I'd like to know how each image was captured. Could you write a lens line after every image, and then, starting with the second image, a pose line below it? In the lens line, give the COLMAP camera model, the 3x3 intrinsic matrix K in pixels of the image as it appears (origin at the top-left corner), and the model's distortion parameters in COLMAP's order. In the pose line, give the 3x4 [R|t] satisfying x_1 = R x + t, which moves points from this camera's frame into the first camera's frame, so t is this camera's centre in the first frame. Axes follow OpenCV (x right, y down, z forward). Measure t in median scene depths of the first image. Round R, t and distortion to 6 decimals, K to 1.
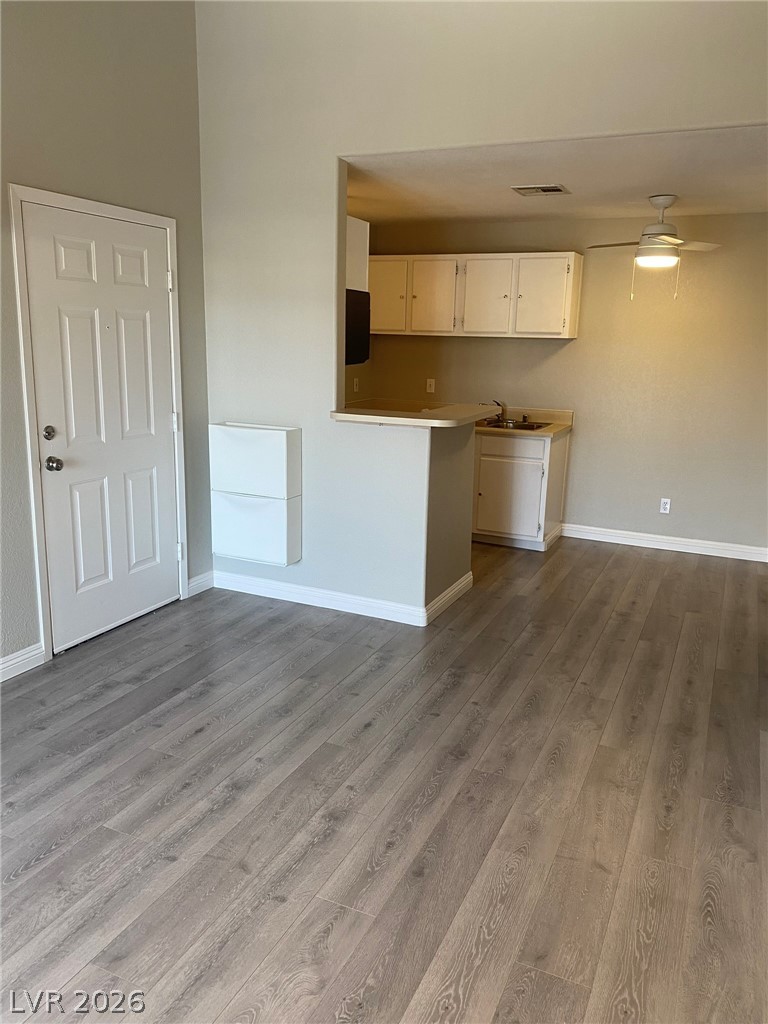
lens RADIAL K [[766.9, 0, 387.1], [0, 766.9, 505.1], [0, 0, 1]] dist [0.003291, -0.013429]
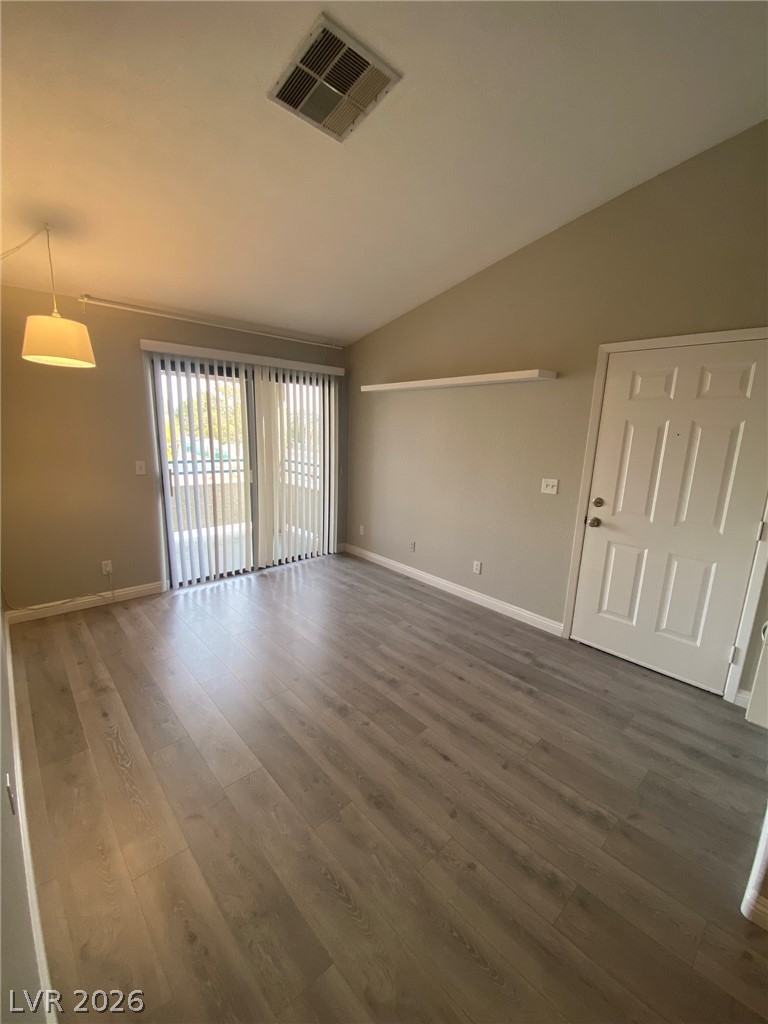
lens RADIAL K [[413.7, 0, 385.7], [0, 413.7, 516.0], [0, 0, 1]] dist [-0.015665, -0.000829]
pose [[-0.380370, 0.161521, -0.910621, 0.508448], [-0.242933, 0.932605, 0.266894, -0.199248], [0.892358, 0.322738, -0.315496, 0.962191]]
